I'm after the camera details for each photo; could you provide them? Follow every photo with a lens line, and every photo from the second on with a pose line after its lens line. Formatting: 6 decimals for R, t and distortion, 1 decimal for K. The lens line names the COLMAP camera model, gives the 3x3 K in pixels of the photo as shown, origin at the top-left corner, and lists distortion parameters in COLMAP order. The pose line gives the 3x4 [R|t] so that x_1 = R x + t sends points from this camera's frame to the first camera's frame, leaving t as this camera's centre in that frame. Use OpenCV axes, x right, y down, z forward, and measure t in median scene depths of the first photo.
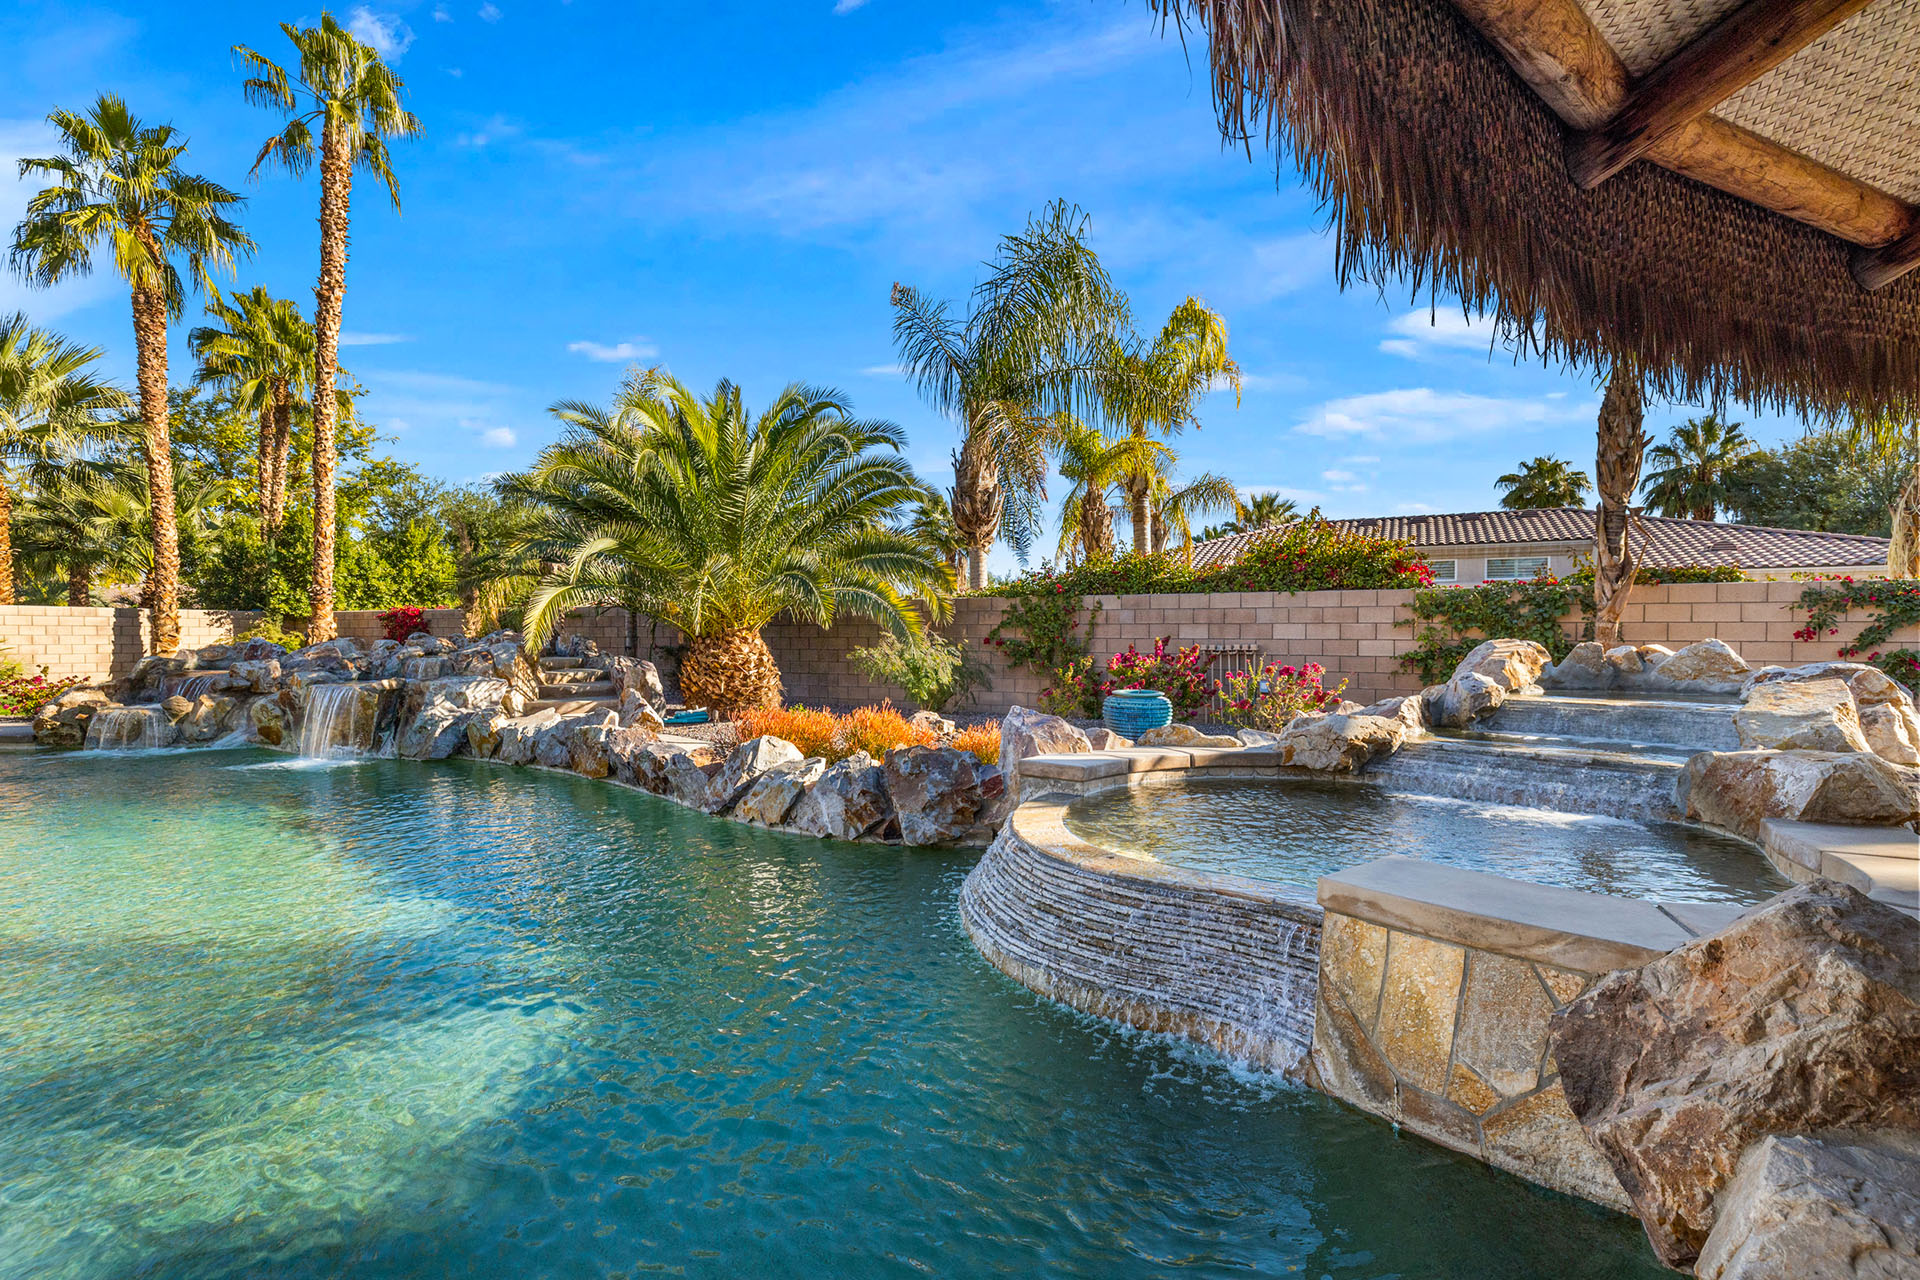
lens RADIAL K [[857.7, 0, 960.0], [0, 857.7, 640.0], [0, 0, 1]] dist [-0.004630, 0.000552]
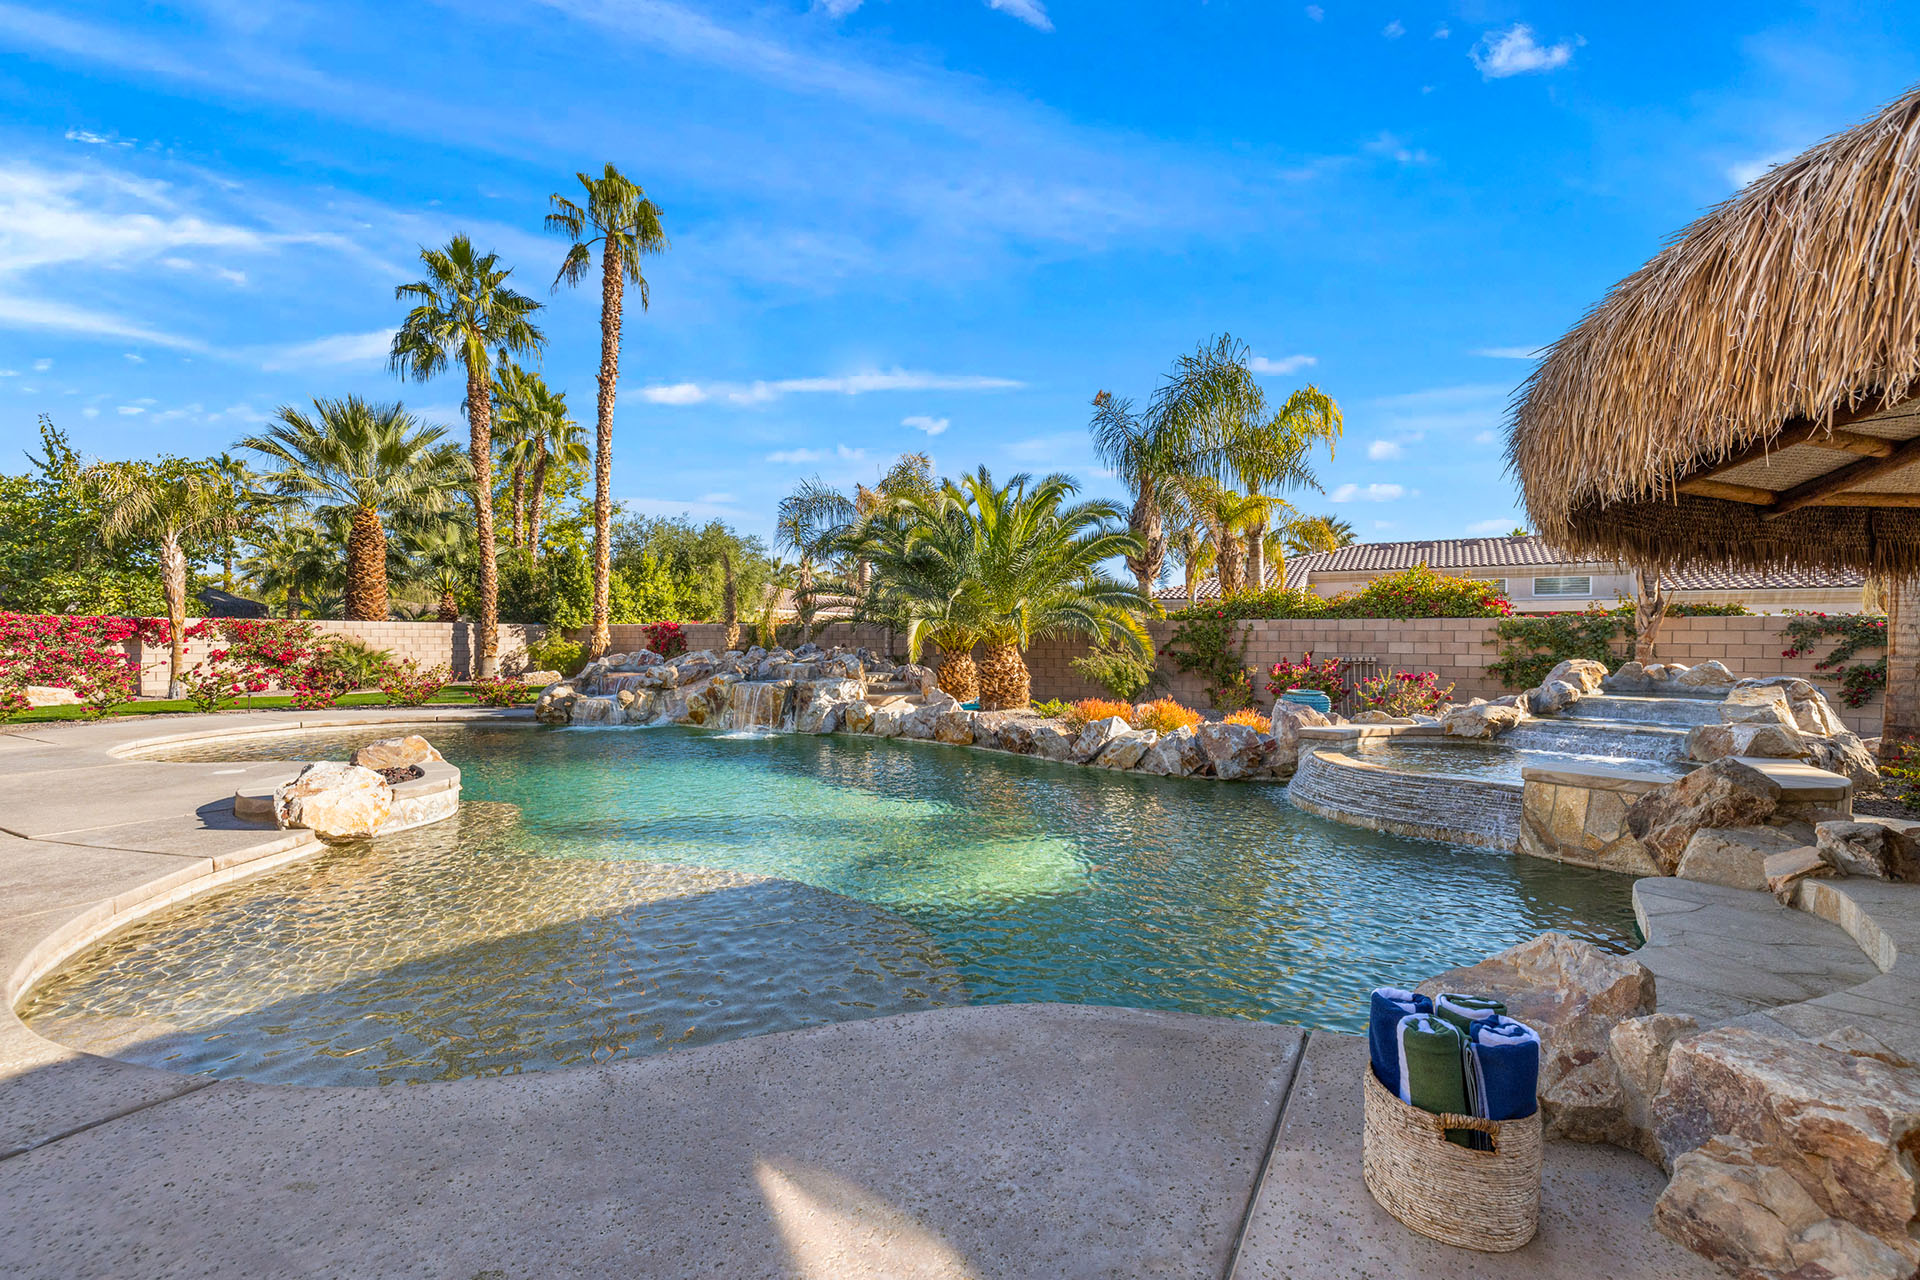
lens RADIAL K [[806.1, 0, 960.0], [0, 806.1, 640.0], [0, 0, 1]] dist [0.000044, -0.000599]
pose [[0.998454, 0.002225, -0.055540, -0.297370], [-0.002324, 0.999996, -0.001724, -0.022259], [0.055536, 0.001850, 0.998455, -0.390366]]
